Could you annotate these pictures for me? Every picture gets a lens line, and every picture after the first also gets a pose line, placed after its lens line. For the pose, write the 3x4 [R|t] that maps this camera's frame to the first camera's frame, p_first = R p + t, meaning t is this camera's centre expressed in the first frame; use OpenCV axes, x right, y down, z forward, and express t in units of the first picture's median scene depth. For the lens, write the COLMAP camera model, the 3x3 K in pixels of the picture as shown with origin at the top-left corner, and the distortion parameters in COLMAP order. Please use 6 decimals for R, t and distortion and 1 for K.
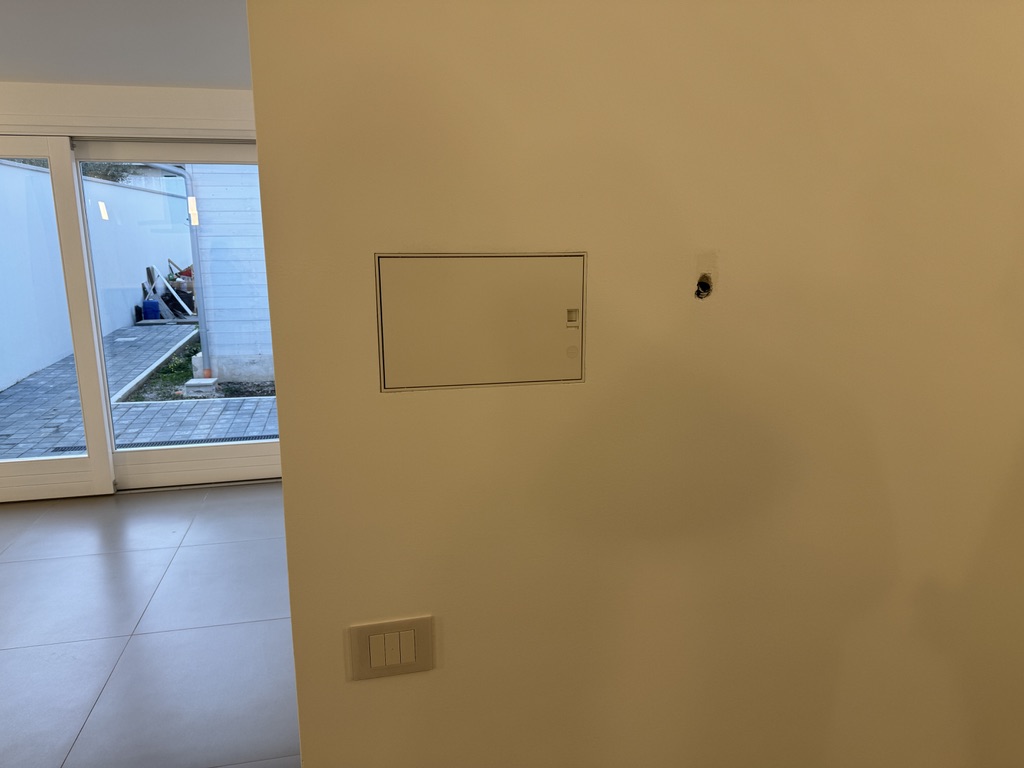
lens RADIAL K [[718.4, 0, 512.0], [0, 718.4, 384.0], [0, 0, 1]] dist [0.001298, -0.000270]
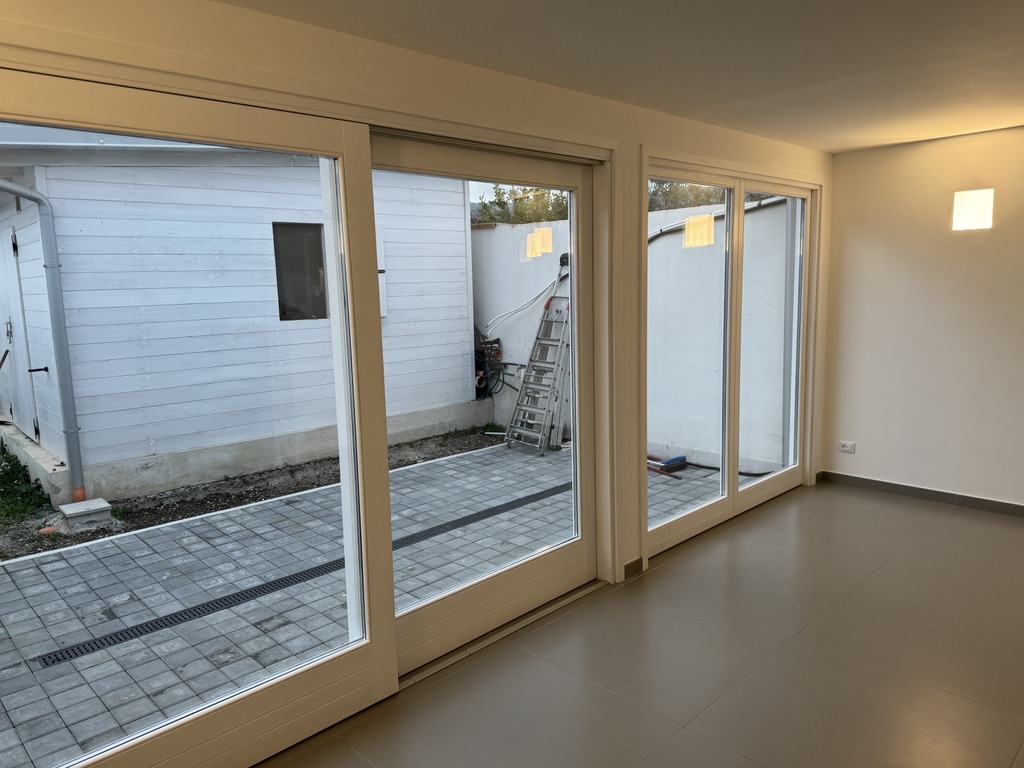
lens RADIAL K [[718.4, 0, 512.0], [0, 718.4, 384.0], [0, 0, 1]] dist [0.001298, -0.000270]
pose [[0.846727, -0.092282, 0.523963, -0.442560], [0.127213, 0.991392, -0.030970, -0.045867], [-0.516595, 0.092878, 0.851178, 0.224302]]
